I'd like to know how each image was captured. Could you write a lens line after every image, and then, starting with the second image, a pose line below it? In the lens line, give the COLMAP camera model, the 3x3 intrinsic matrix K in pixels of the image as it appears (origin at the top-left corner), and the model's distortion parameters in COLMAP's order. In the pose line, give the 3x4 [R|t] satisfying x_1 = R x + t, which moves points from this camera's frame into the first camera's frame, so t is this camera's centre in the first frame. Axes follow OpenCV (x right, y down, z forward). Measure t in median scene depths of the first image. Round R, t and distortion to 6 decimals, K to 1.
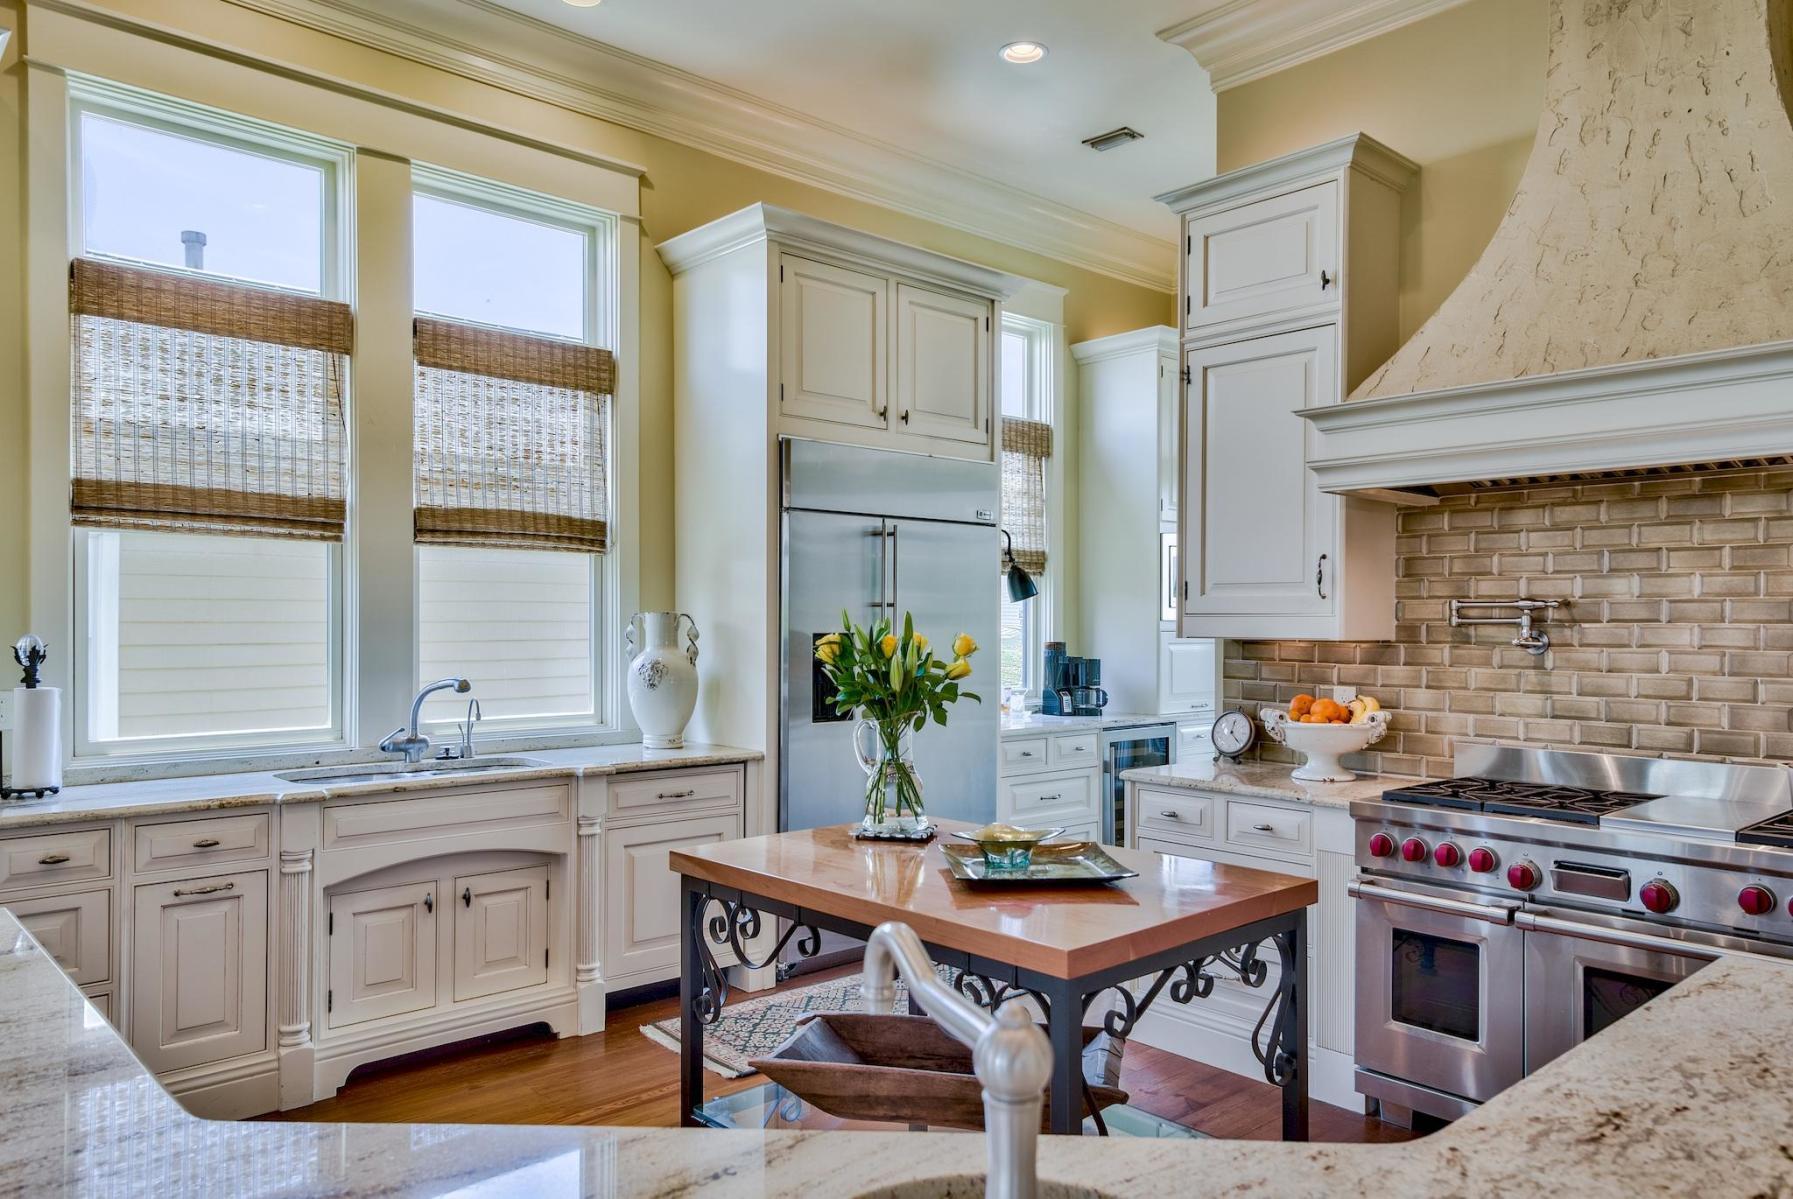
lens RADIAL K [[1221.3, 0, 836.4], [0, 1221.3, 626.3], [0, 0, 1]] dist [0.008111, 0.003631]
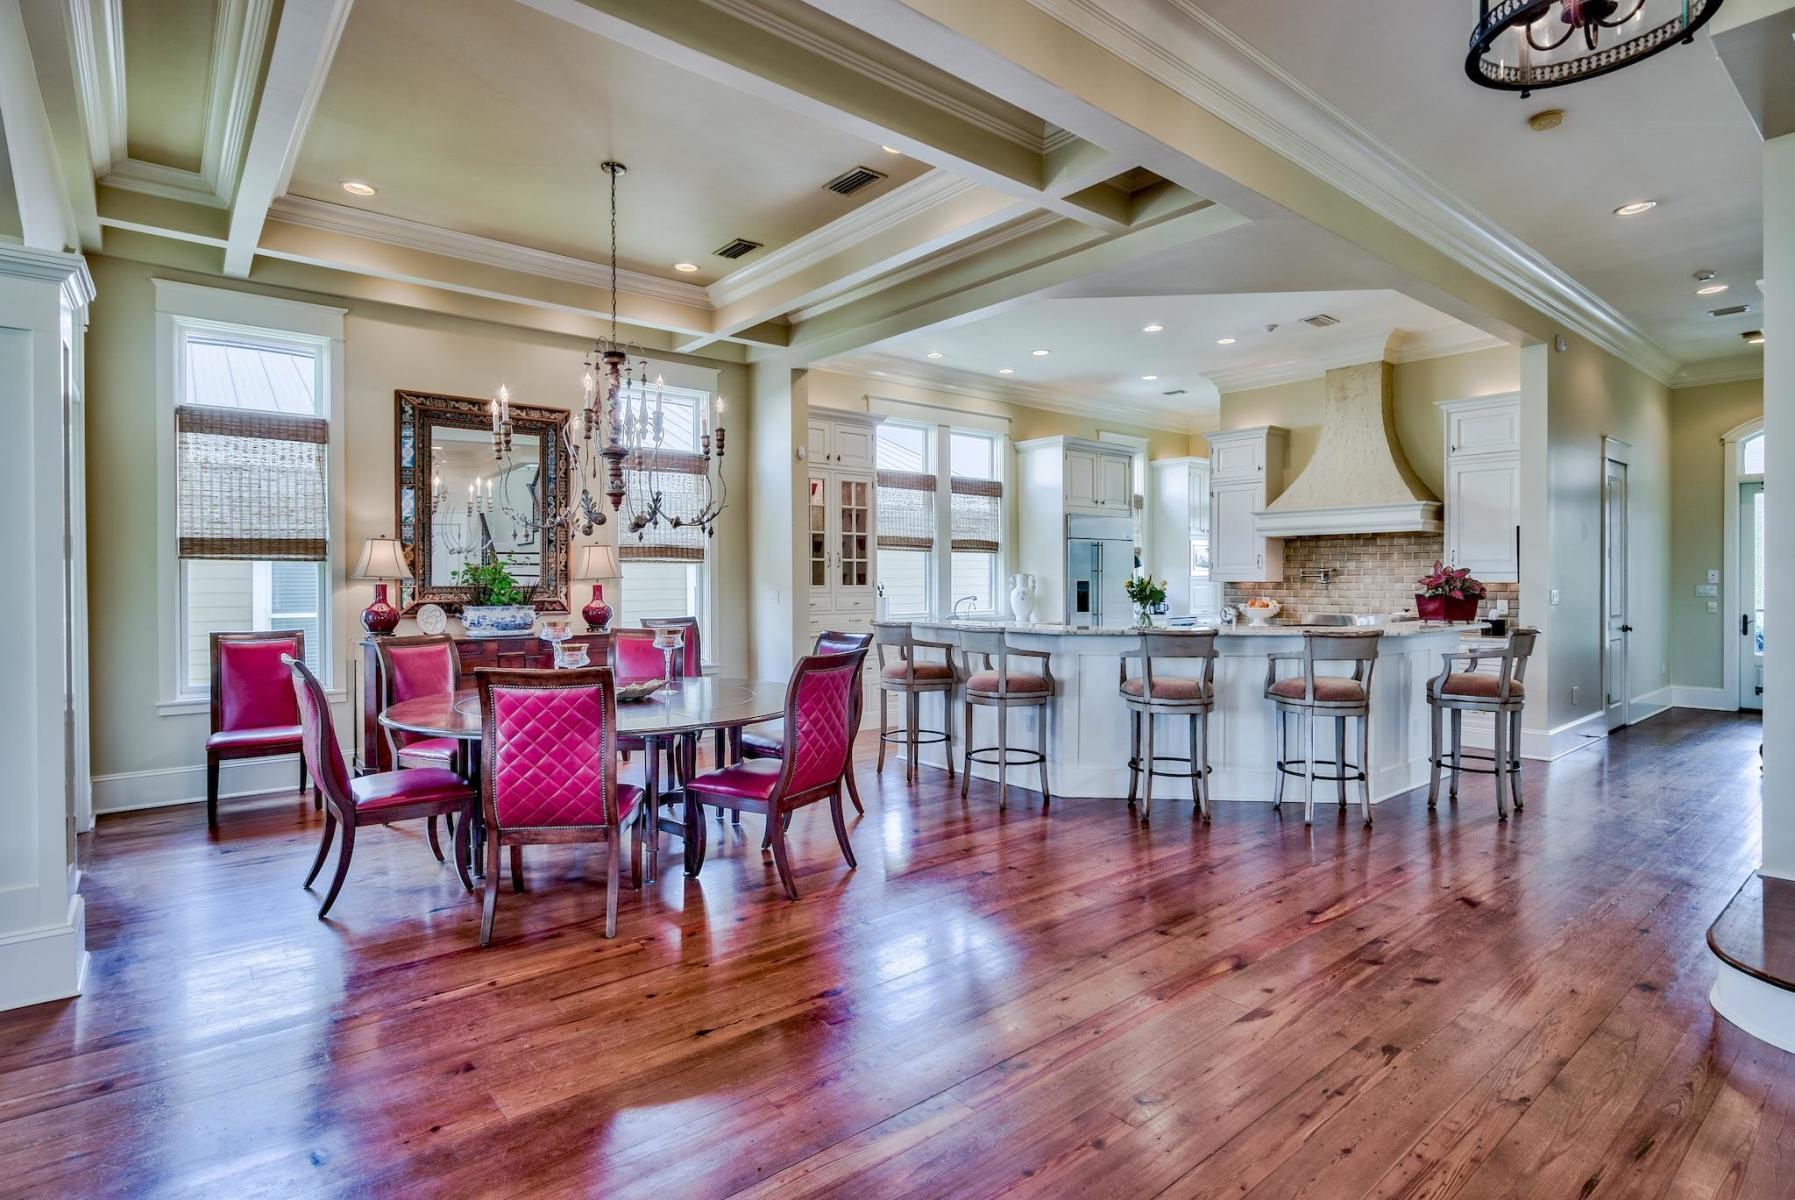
lens RADIAL K [[882.8, 0, 861.9], [0, 882.8, 585.8], [0, 0, 1]] dist [0.001394, 0.000033]
pose [[0.999336, -0.005518, -0.036029, -0.531727], [0.005672, 0.999975, 0.004176, 0.006291], [0.036005, -0.004377, 0.999342, -1.283964]]
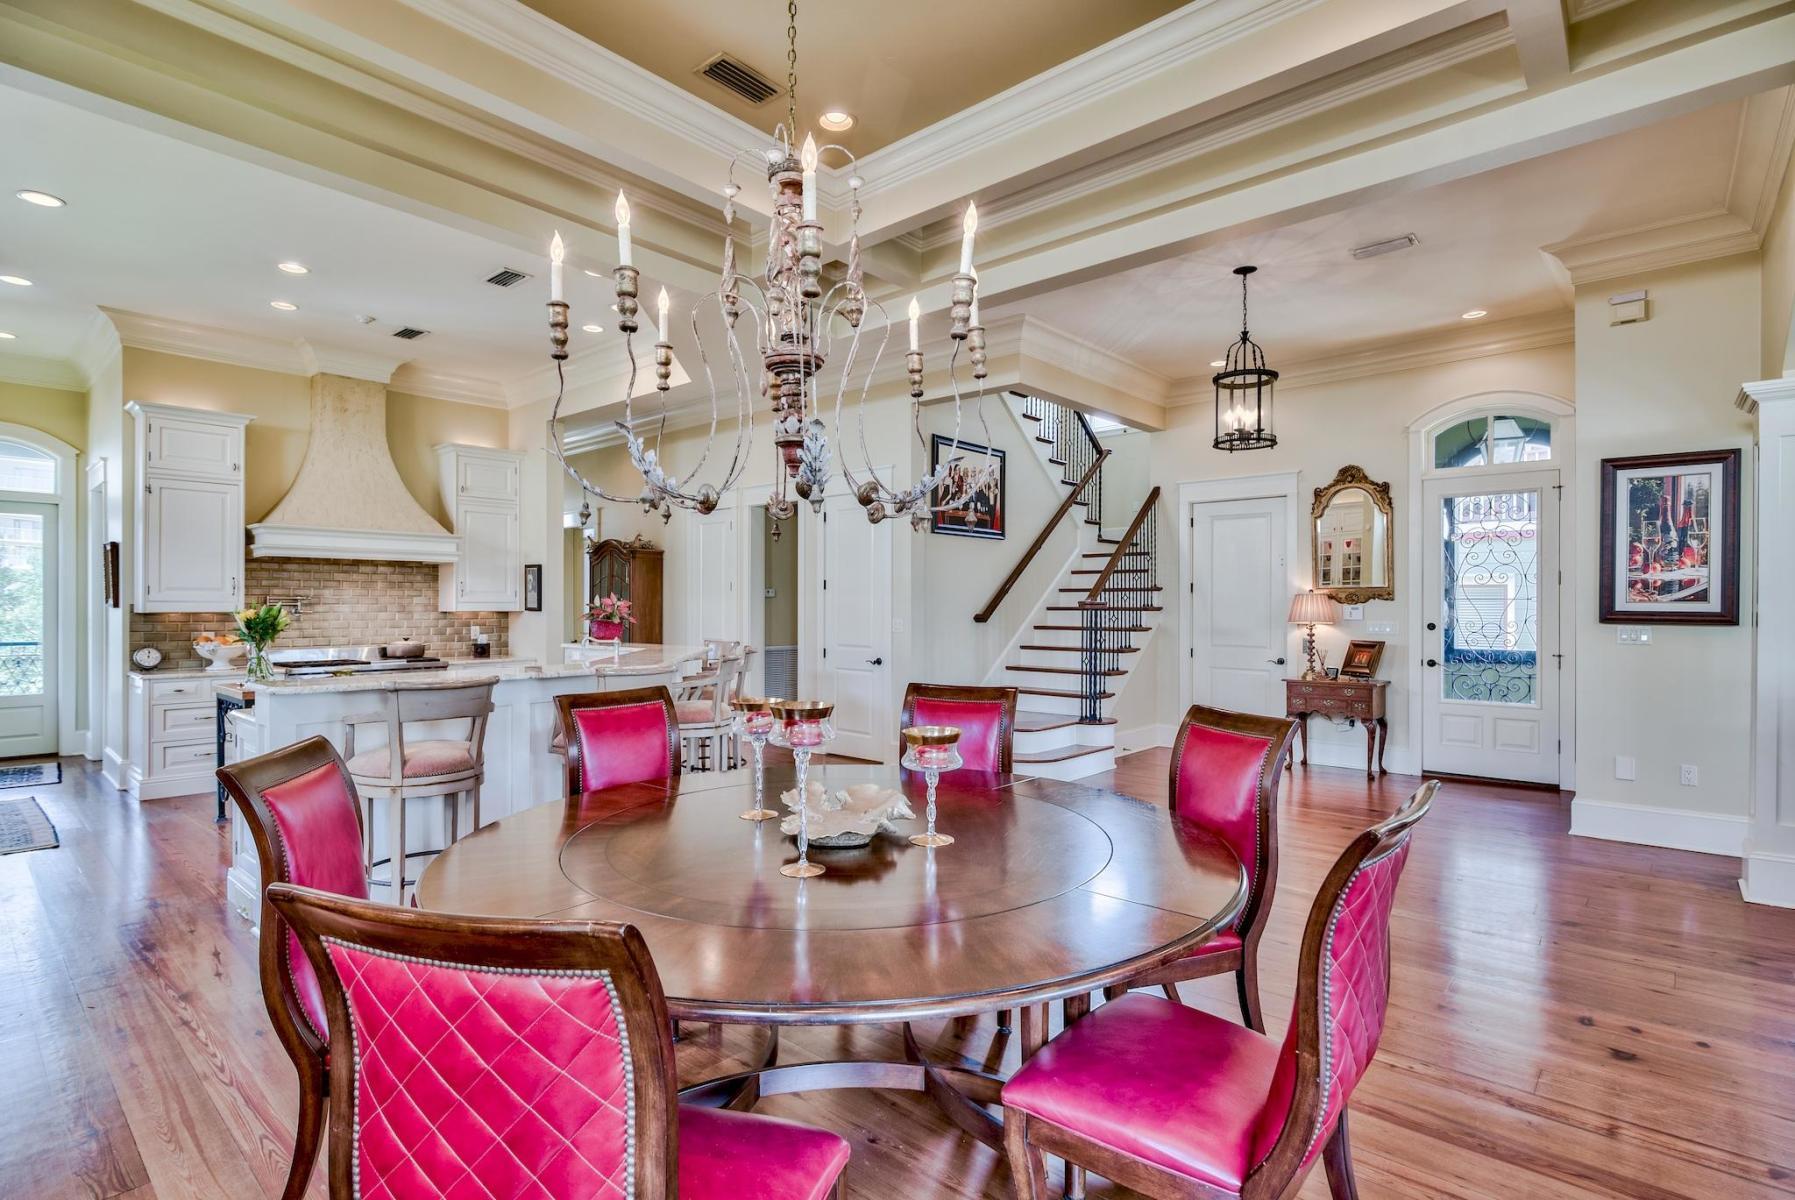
lens RADIAL K [[858.1, 0, 903.4], [0, 858.1, 602.9], [0, 0, 1]] dist [0.002457, -0.000282]
pose [[-0.147397, -0.002913, 0.989073, -1.485616], [0.003925, 0.999986, 0.003530, -0.007618], [-0.989070, 0.004403, -0.147384, -0.084031]]
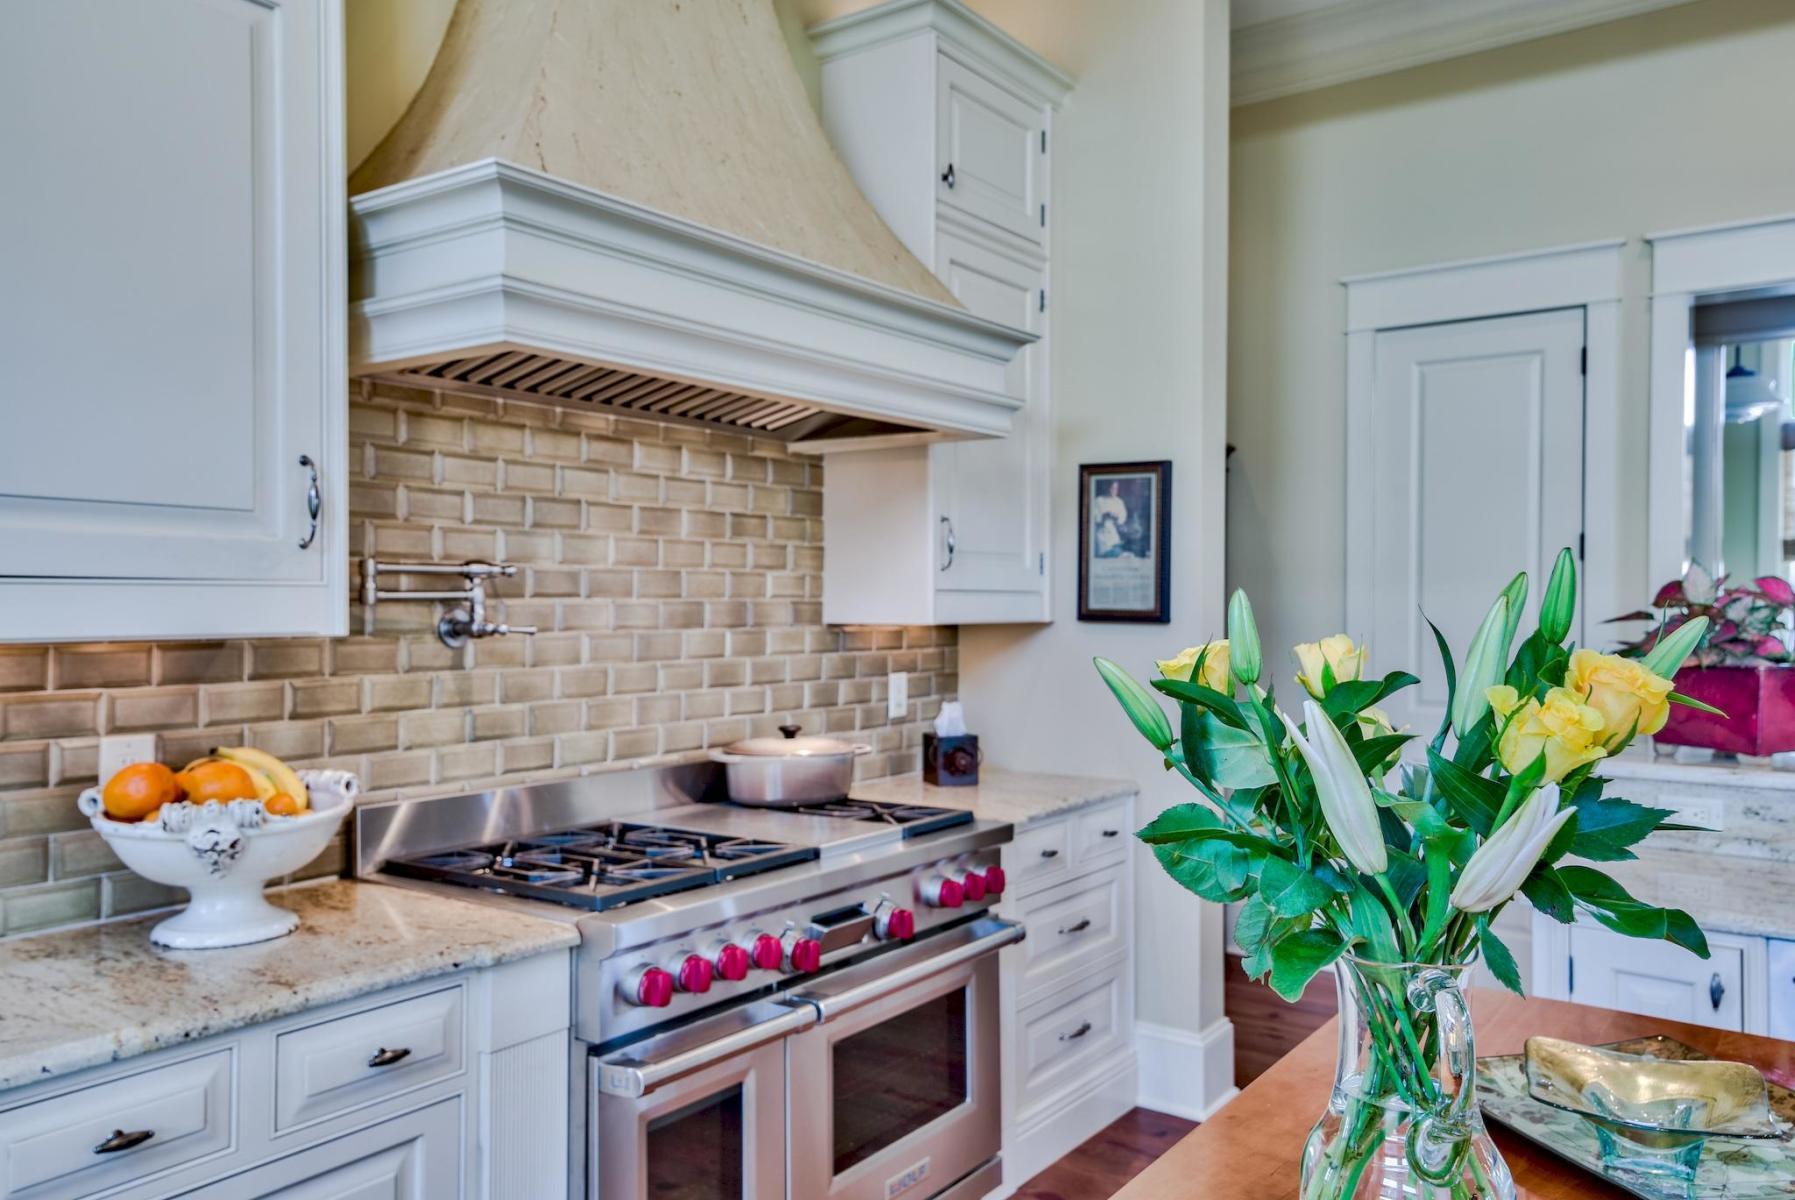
lens RADIAL K [[1343.9, 0, 897.5], [0, 1343.9, 600.0], [0, 0, 1]] dist [0.048934, -0.001368]
pose [[-0.247477, -0.006194, 0.968874, -0.166783], [-0.000273, 0.999980, 0.006324, -0.006050], [-0.968894, 0.001300, -0.247474, 0.886071]]
